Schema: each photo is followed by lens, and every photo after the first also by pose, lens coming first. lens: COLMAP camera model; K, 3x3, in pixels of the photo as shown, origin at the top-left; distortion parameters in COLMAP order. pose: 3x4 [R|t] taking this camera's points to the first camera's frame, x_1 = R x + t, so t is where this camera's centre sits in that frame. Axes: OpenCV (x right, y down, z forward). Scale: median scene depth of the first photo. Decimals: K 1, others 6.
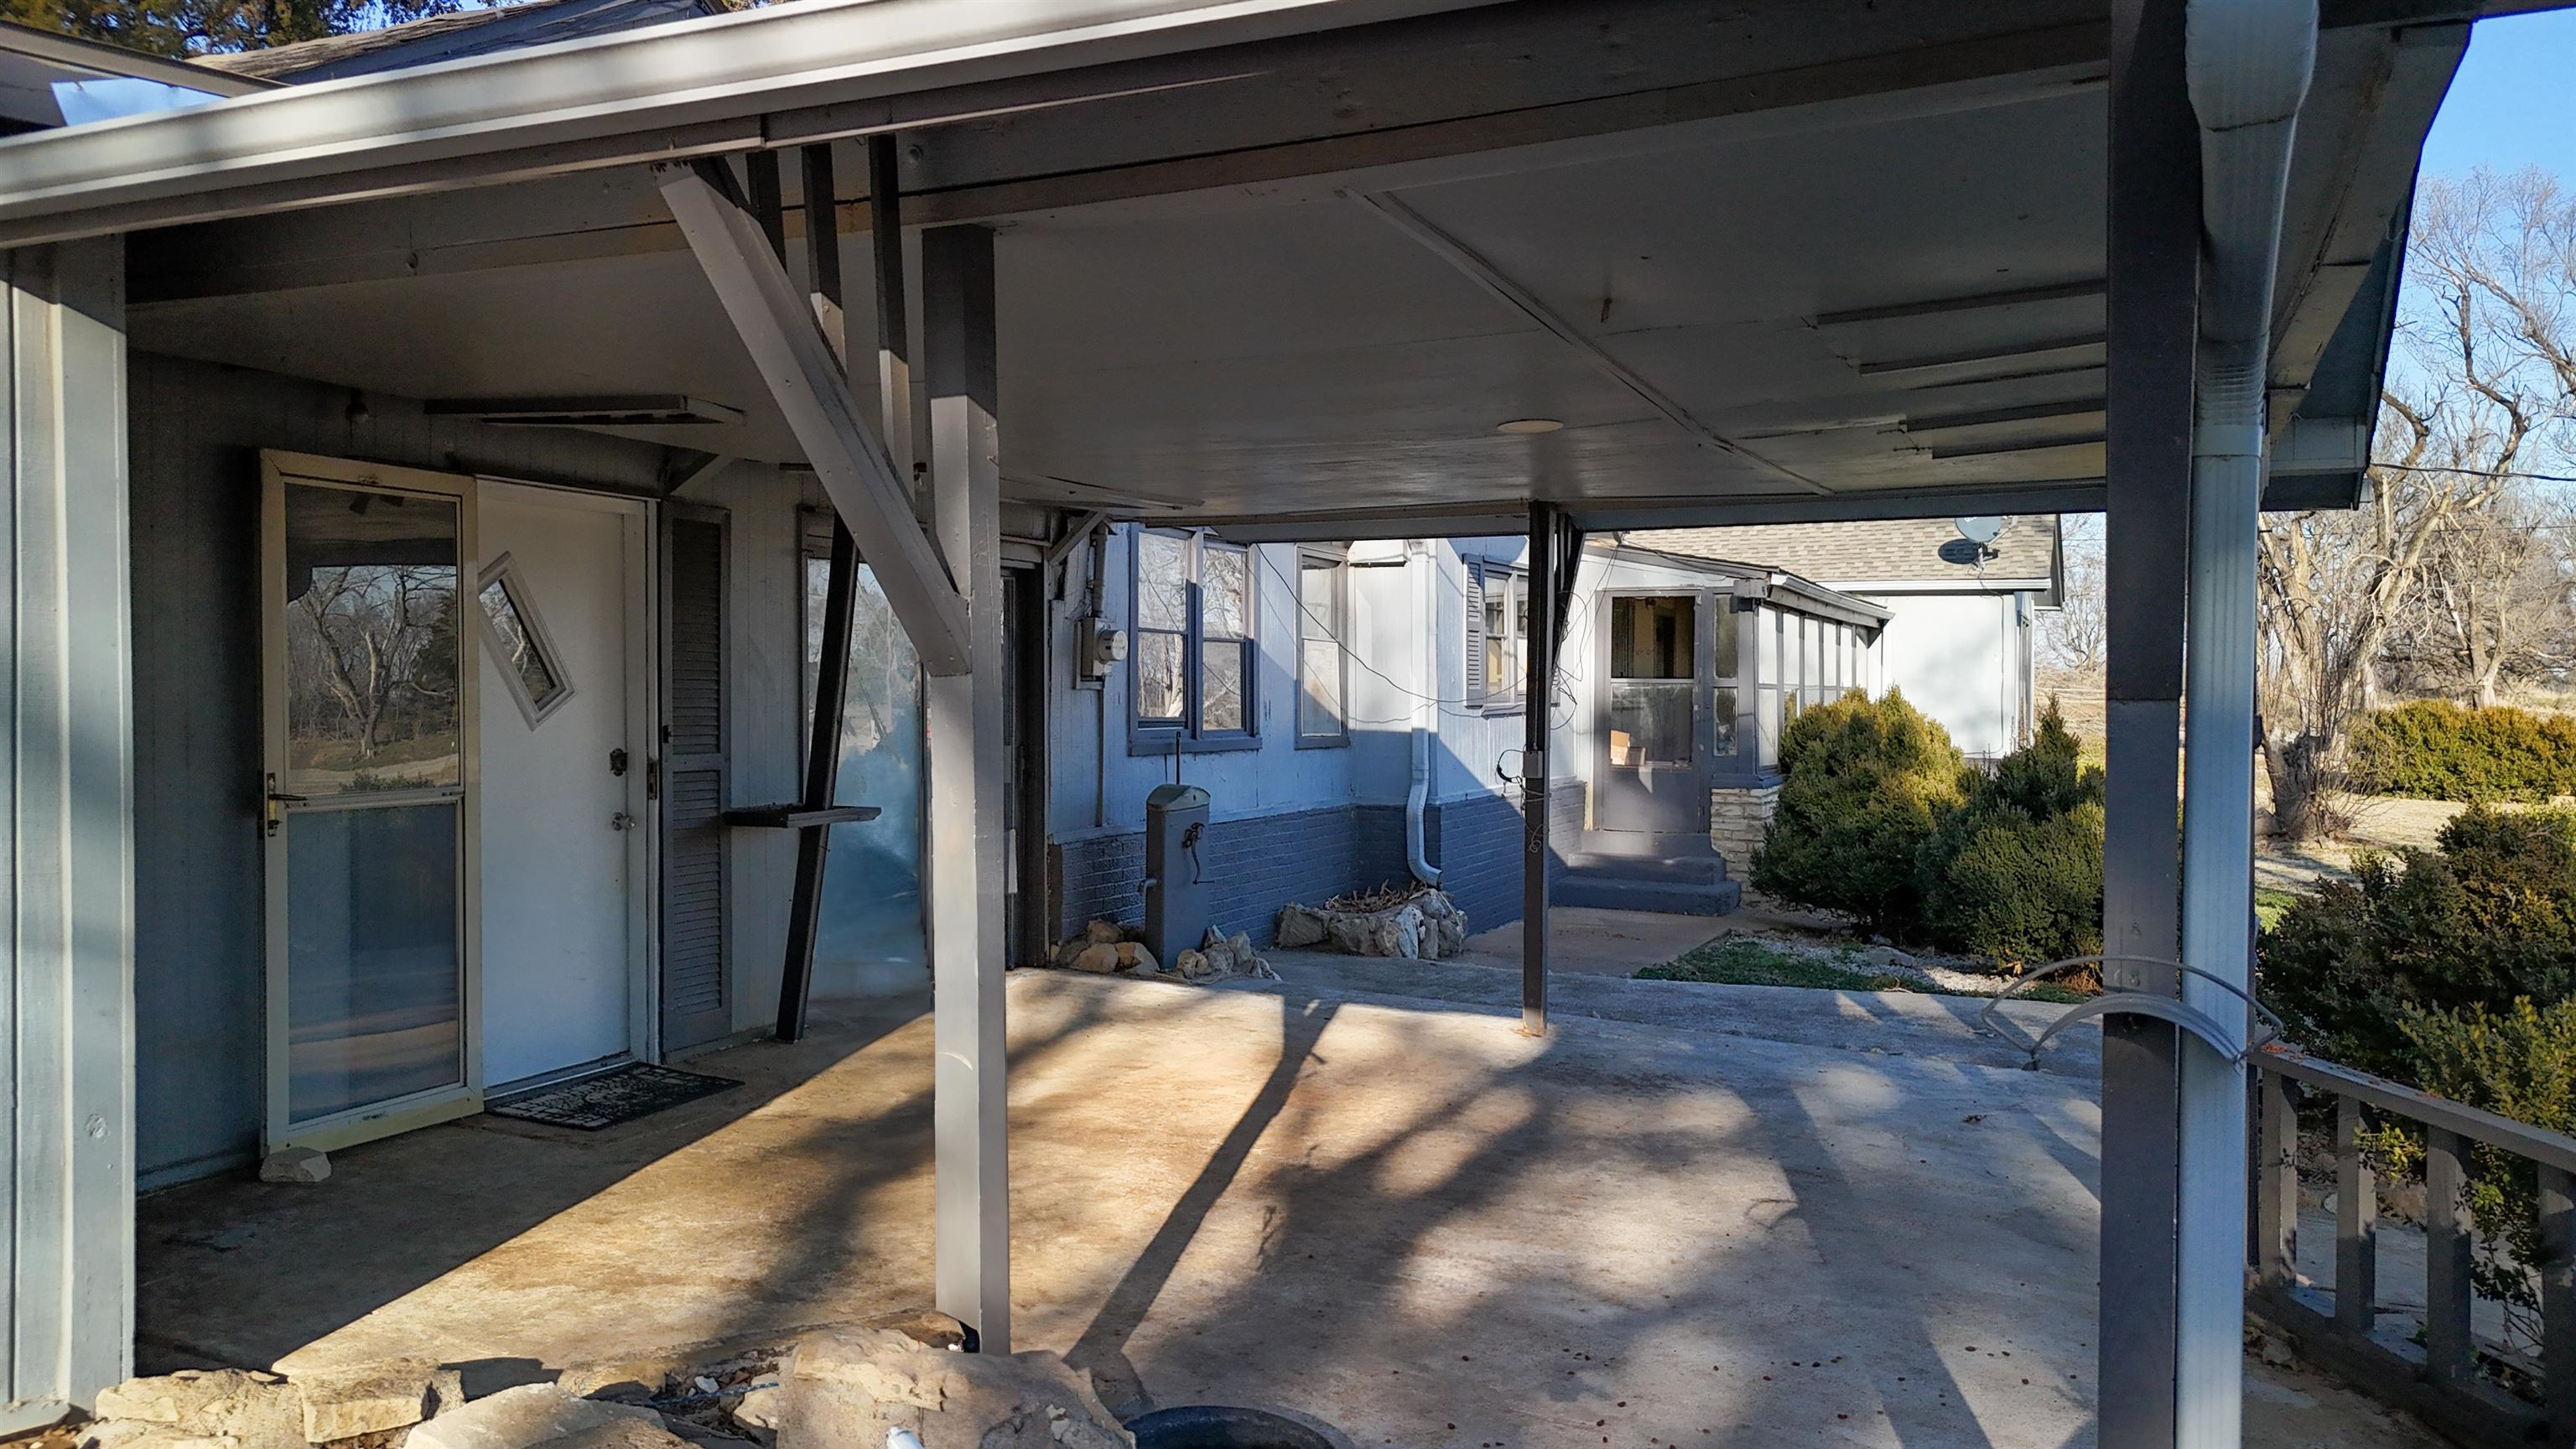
lens RADIAL K [[1911.6, 0, 1296.4], [0, 1911.6, 733.1], [0, 0, 1]] dist [0.082823, -0.095071]
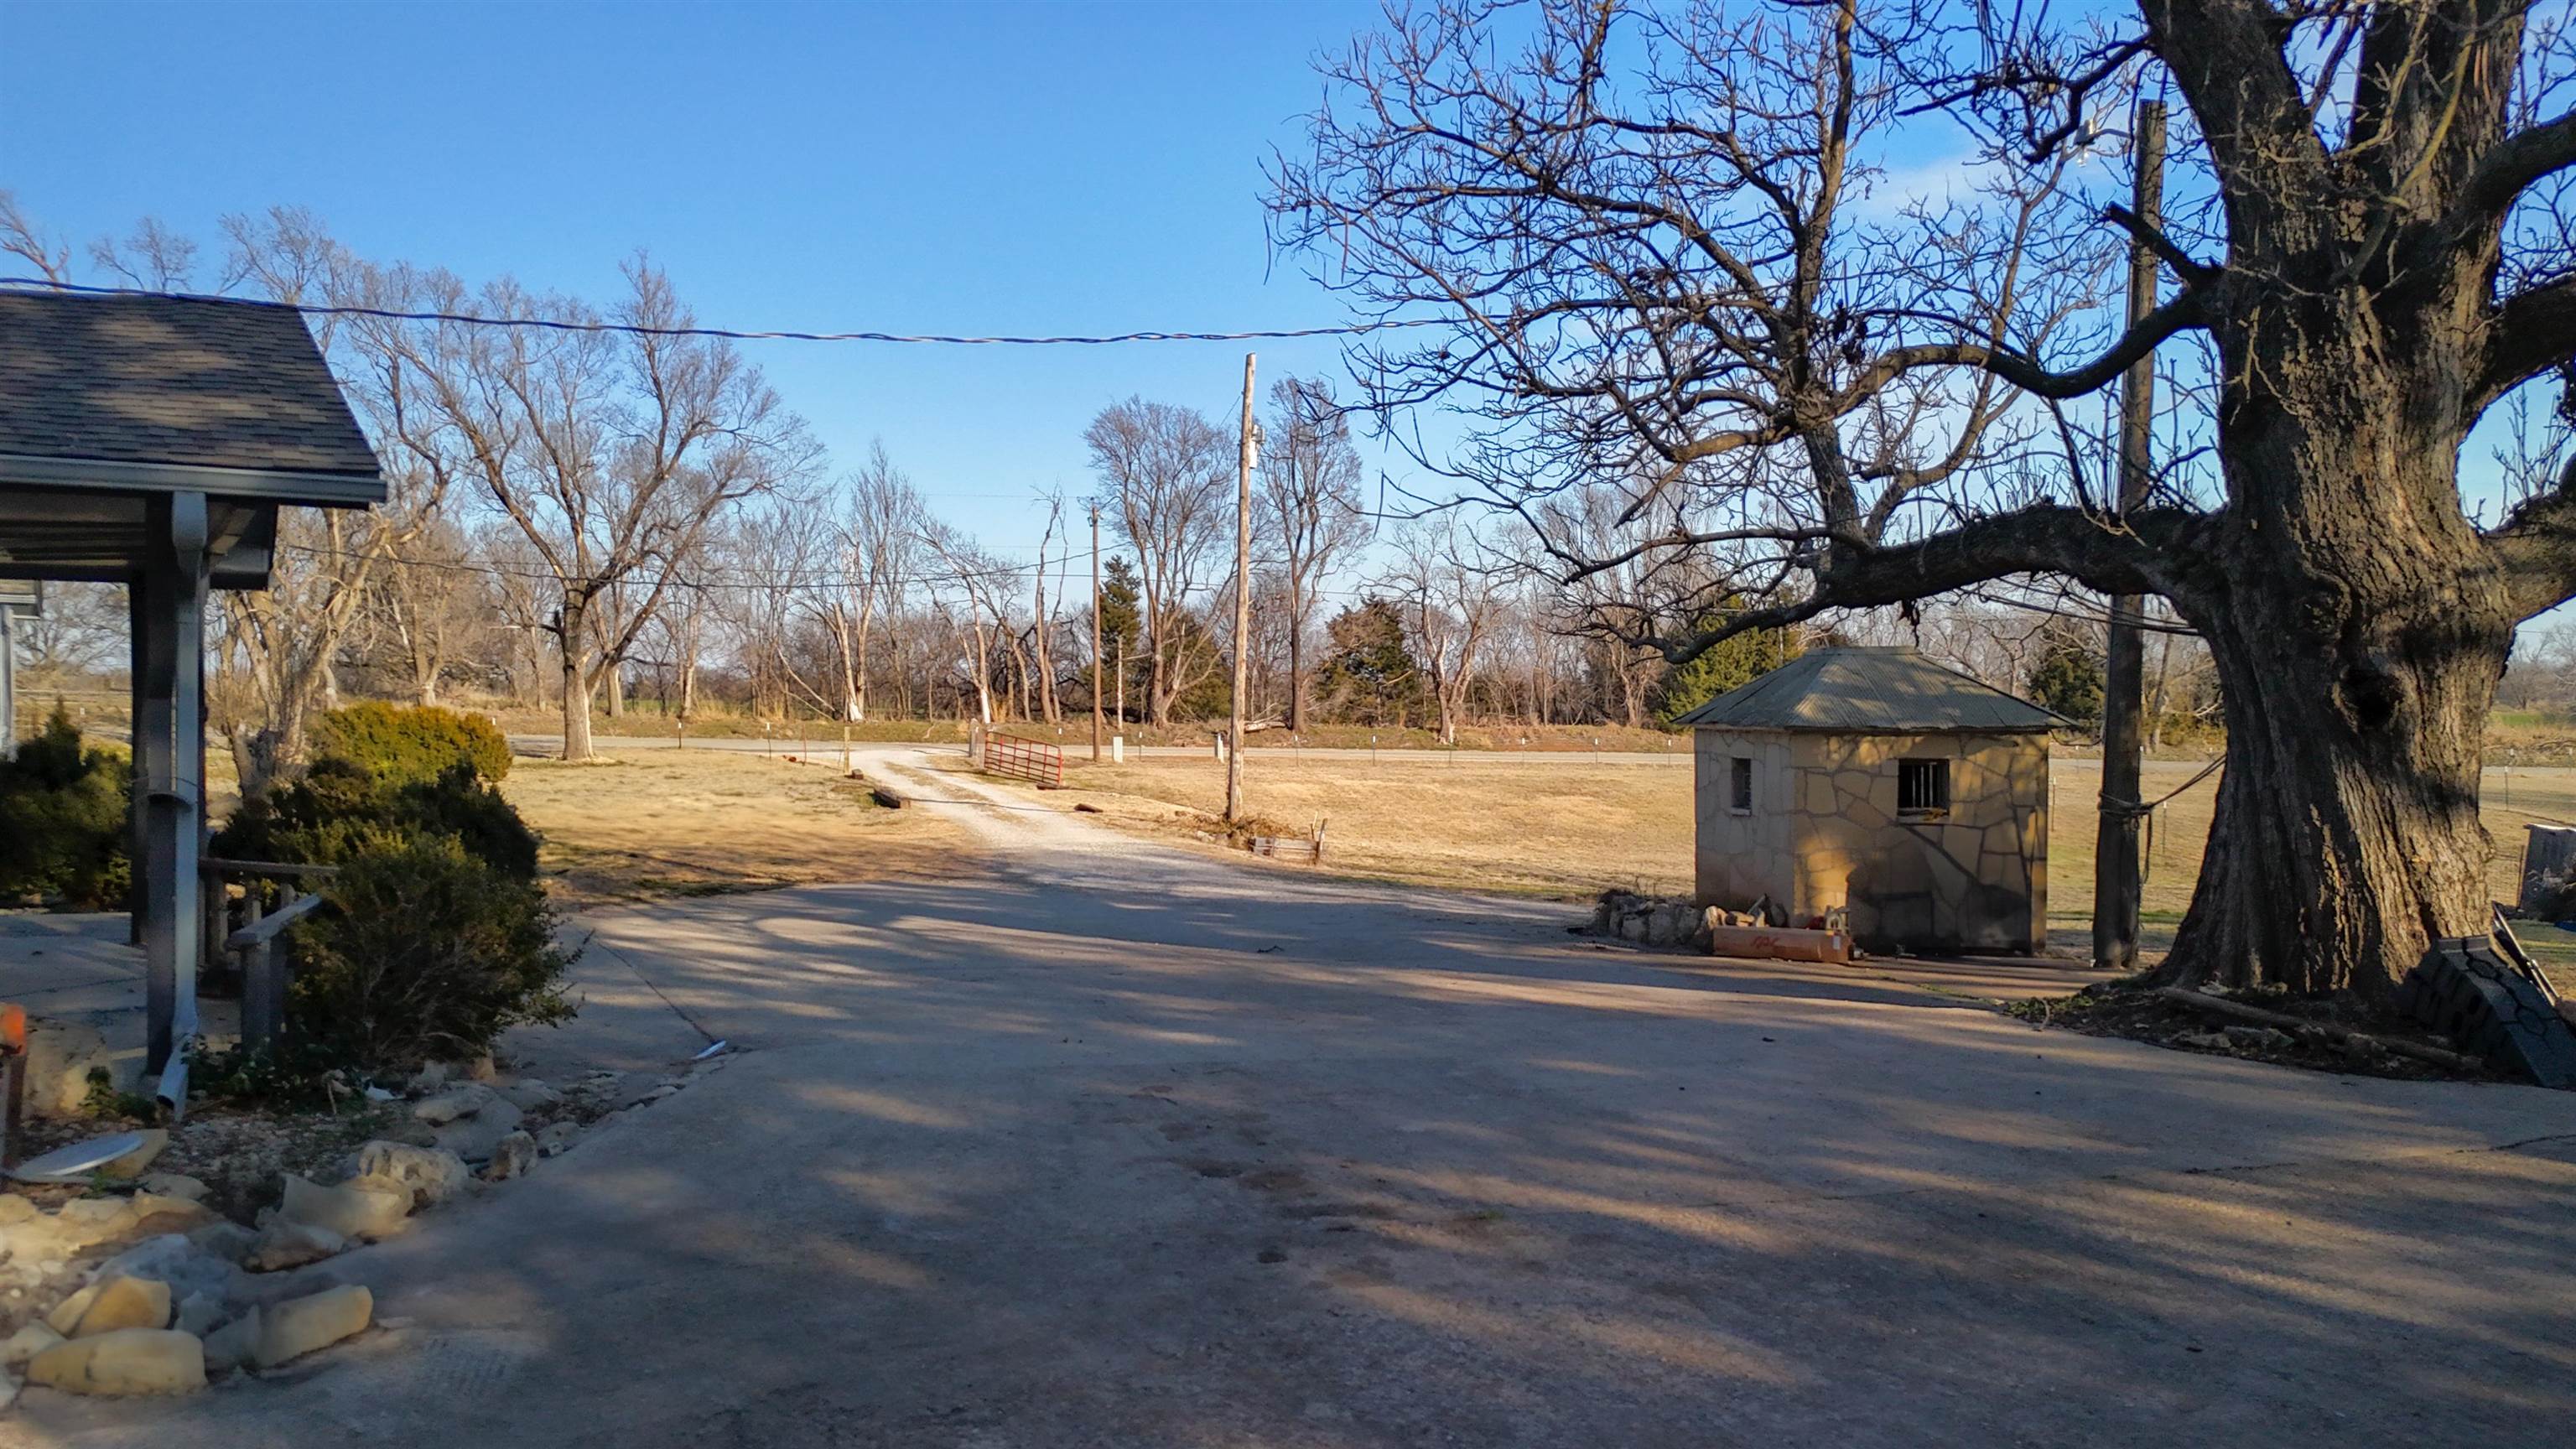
lens RADIAL K [[1911.6, 0, 1296.4], [0, 1911.6, 733.1], [0, 0, 1]] dist [0.082823, -0.095071]
pose [[0.572537, -0.014496, 0.819750, -0.067231], [0.015435, 0.999857, 0.006901, 0.002927], [-0.819733, 0.008702, 0.572679, -0.142153]]
